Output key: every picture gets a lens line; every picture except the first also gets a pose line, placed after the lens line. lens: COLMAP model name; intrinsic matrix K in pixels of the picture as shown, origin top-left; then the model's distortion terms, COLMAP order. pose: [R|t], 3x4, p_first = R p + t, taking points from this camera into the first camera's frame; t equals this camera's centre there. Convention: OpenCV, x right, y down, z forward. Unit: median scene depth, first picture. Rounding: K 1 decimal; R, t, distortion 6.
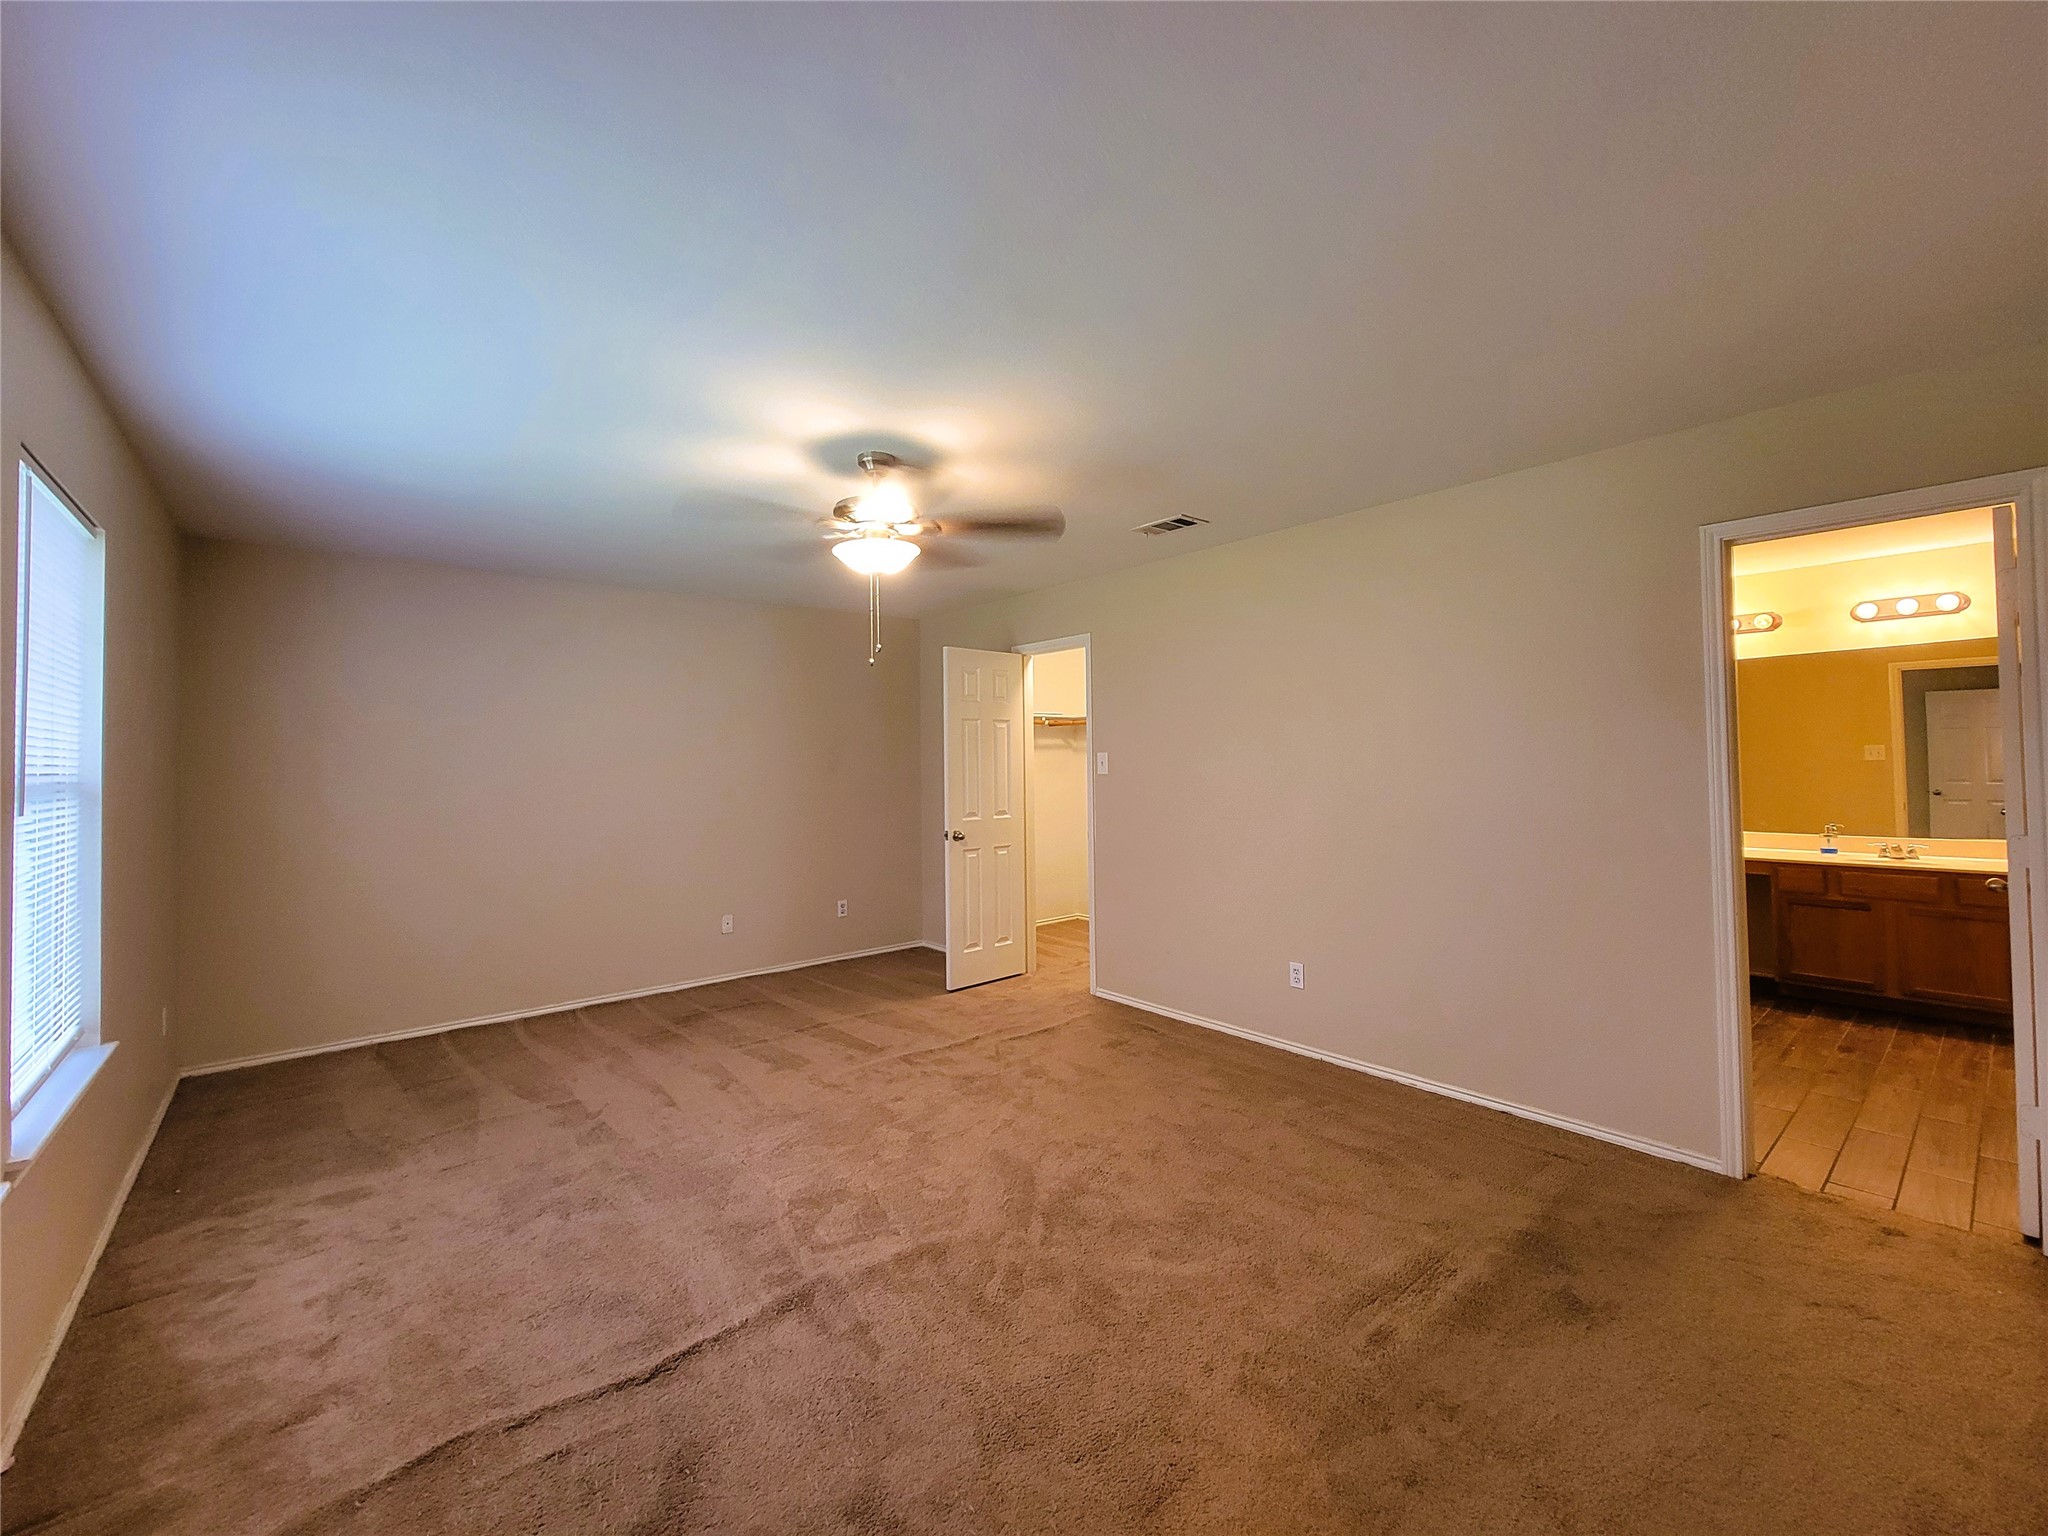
lens RADIAL K [[864.7, 0, 1016.1], [0, 864.7, 739.3], [0, 0, 1]] dist [-0.002627, 0.000106]
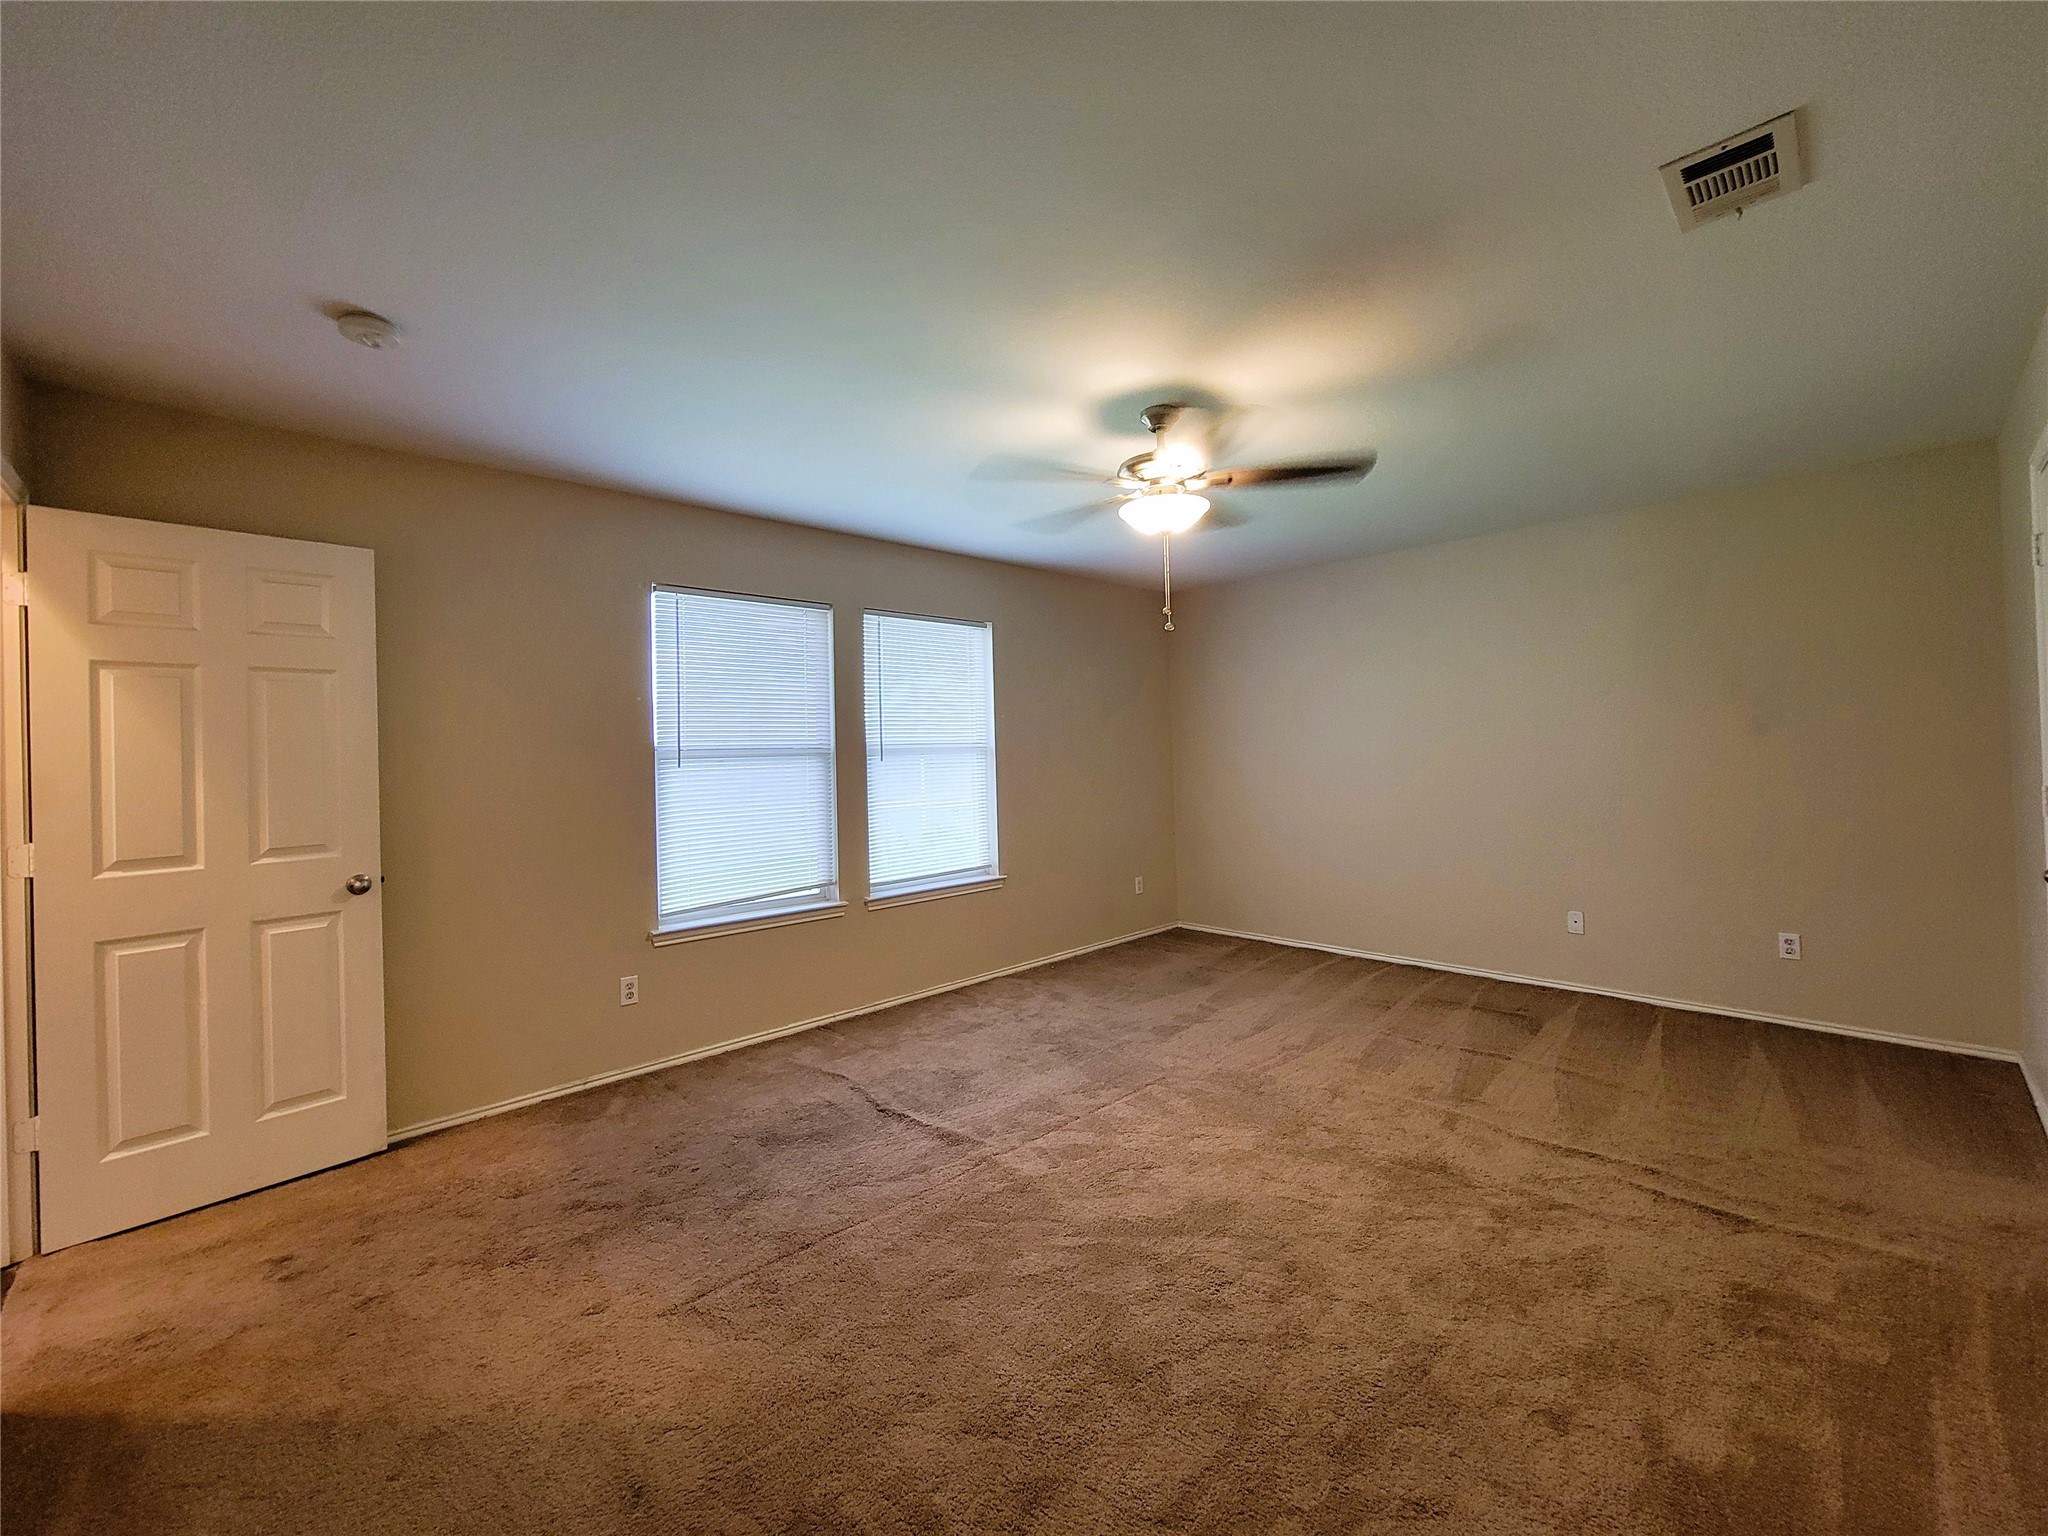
lens RADIAL K [[864.7, 0, 1016.1], [0, 864.7, 739.3], [0, 0, 1]] dist [-0.002627, 0.000106]
pose [[0.034512, -0.002610, -0.999401, 0.697891], [0.049585, 0.998770, -0.000896, 0.026405], [0.998173, -0.049524, 0.034599, 0.698739]]
